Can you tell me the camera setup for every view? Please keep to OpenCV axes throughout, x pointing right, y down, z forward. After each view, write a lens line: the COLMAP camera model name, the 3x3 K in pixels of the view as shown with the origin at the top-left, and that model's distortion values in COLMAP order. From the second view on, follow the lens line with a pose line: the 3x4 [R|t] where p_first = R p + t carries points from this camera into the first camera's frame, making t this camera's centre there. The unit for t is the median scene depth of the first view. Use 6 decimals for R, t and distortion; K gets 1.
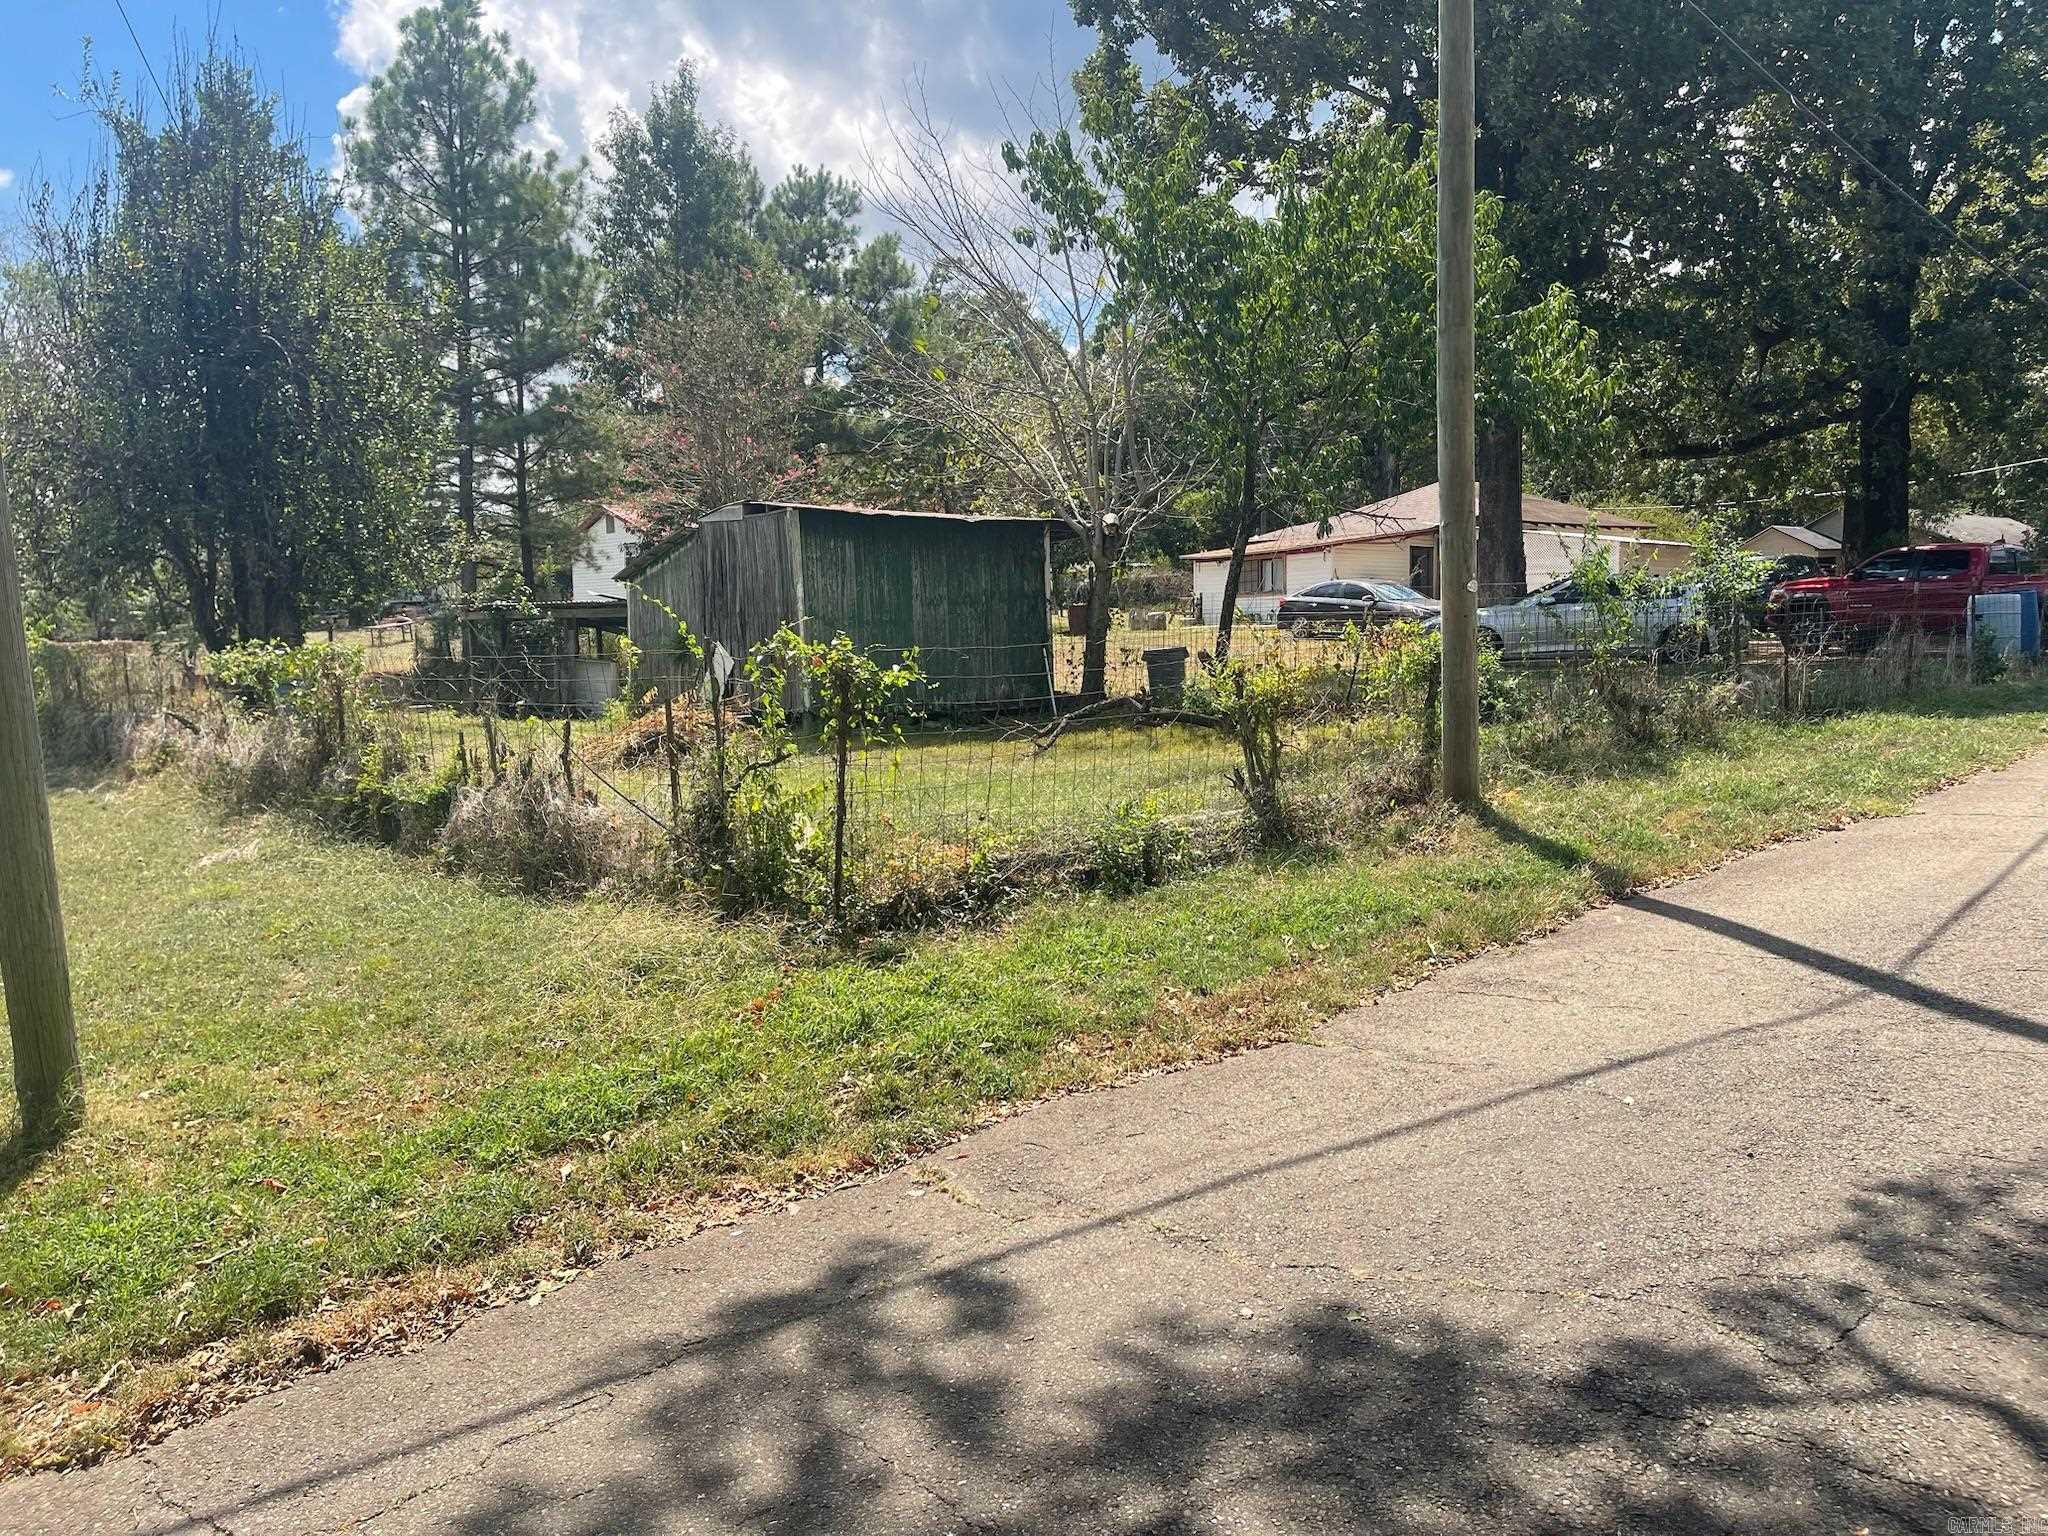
lens RADIAL K [[1536.3, 0, 1017.8], [0, 1536.3, 759.7], [0, 0, 1]] dist [0.037632, -0.042424]
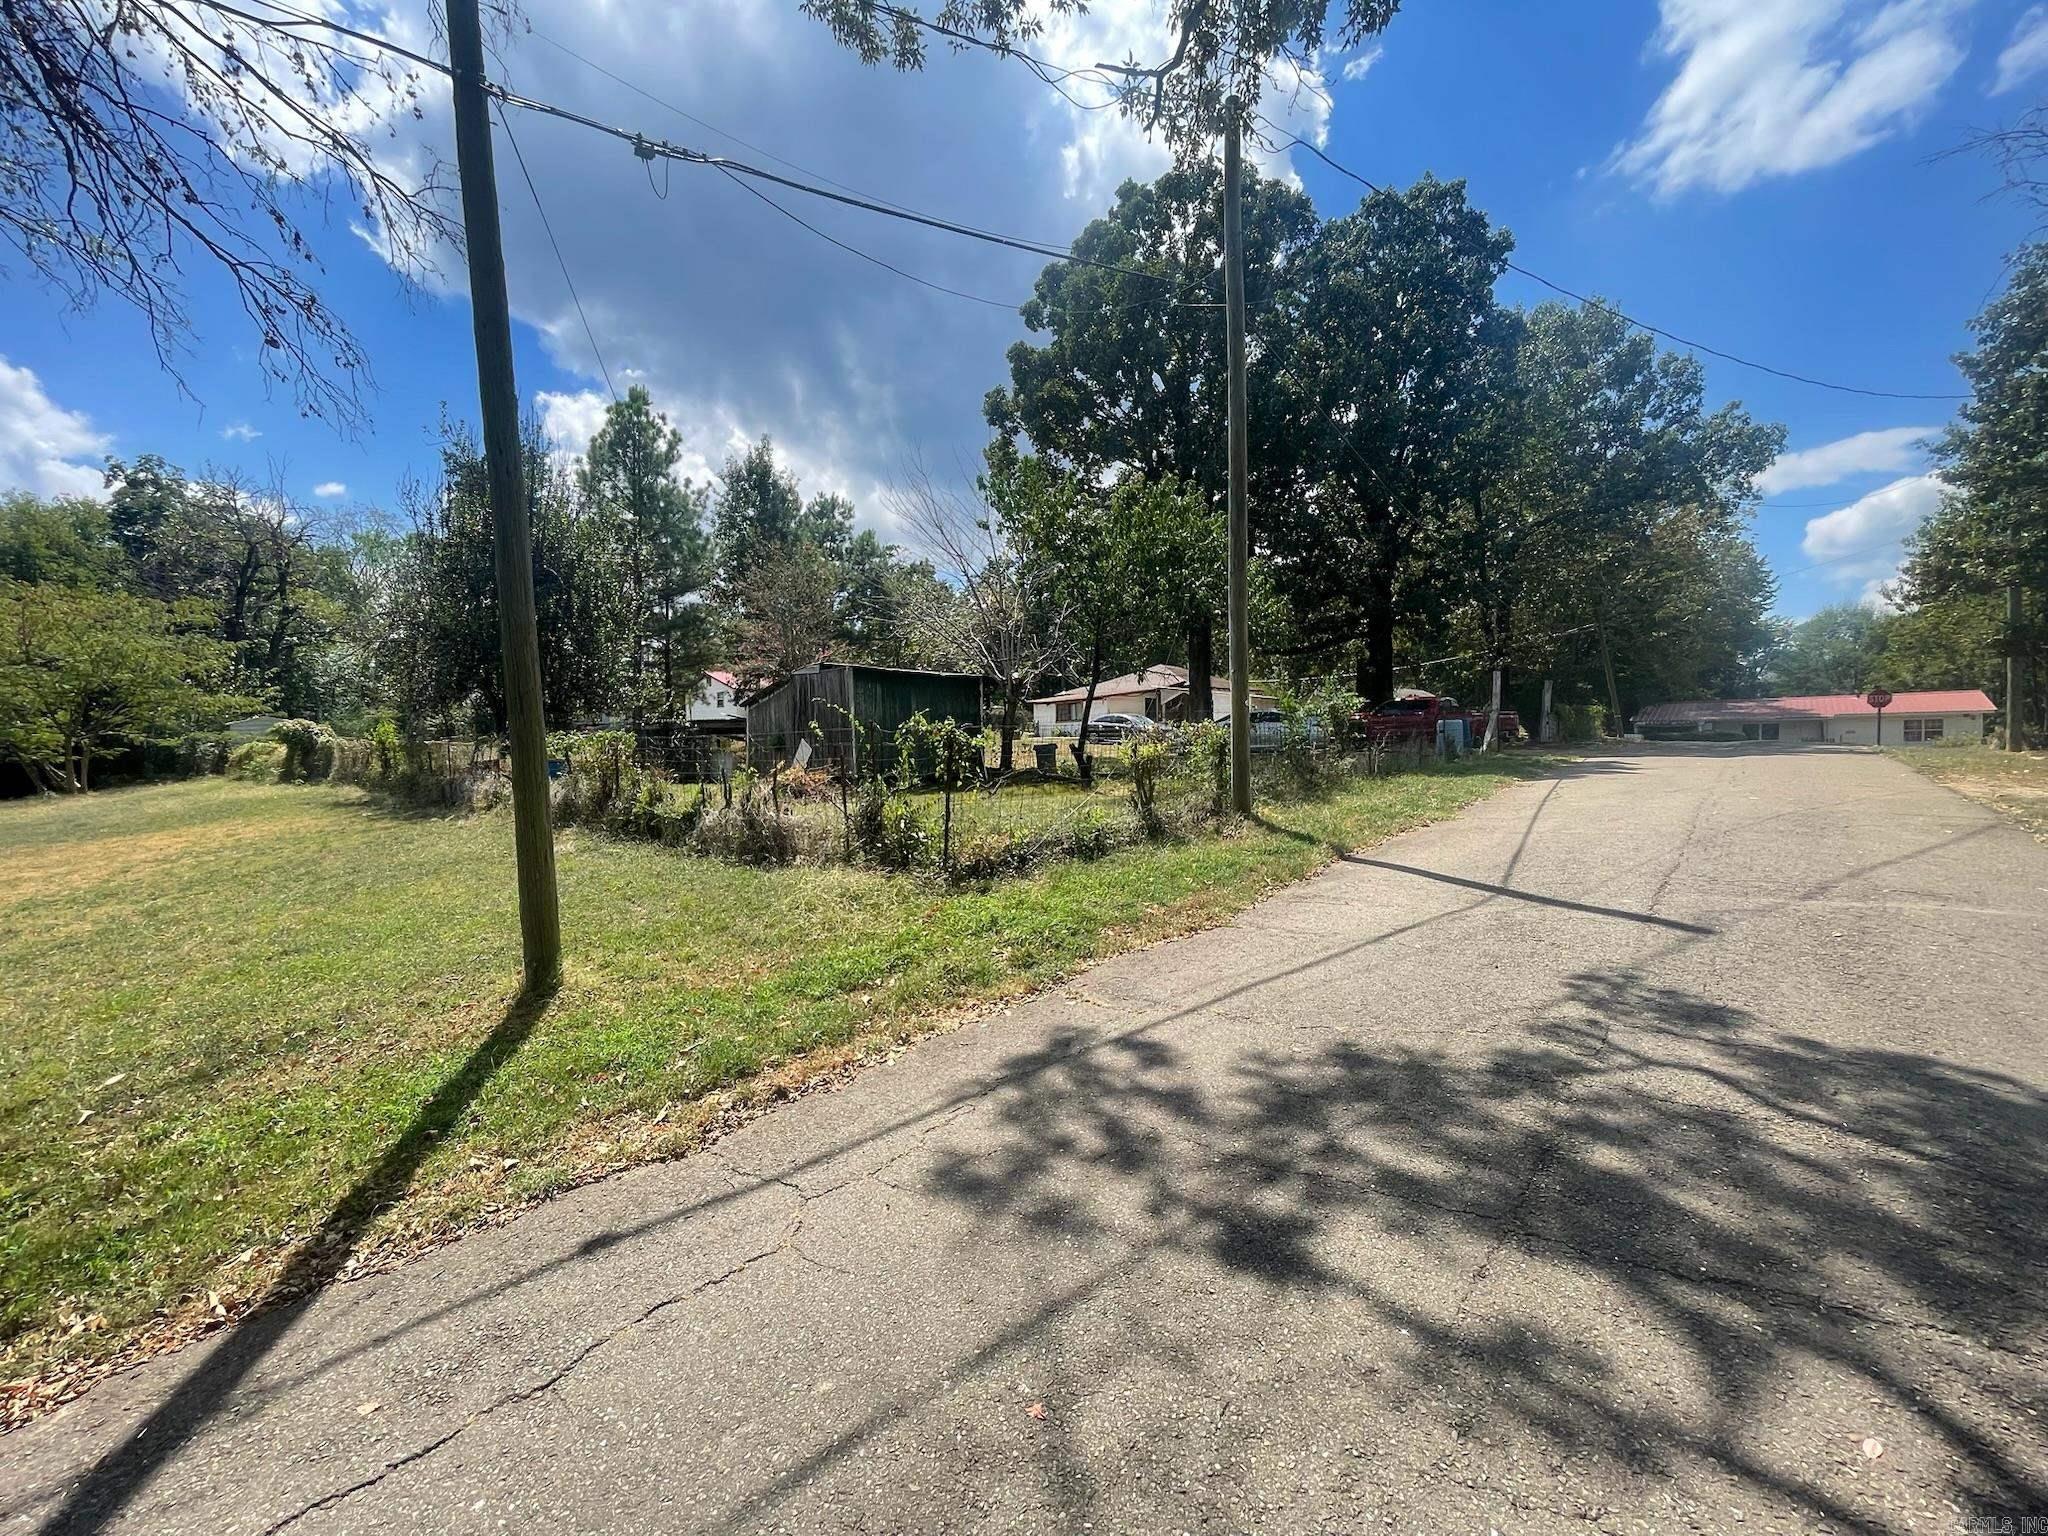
lens RADIAL K [[817.7, 0, 1026.4], [0, 817.7, 776.4], [0, 0, 1]] dist [-0.010839, -0.000313]
pose [[0.992999, 0.002170, 0.118105, -0.105966], [0.002816, 0.999112, -0.042035, 0.023098], [-0.118091, 0.042073, 0.992111, 0.011888]]
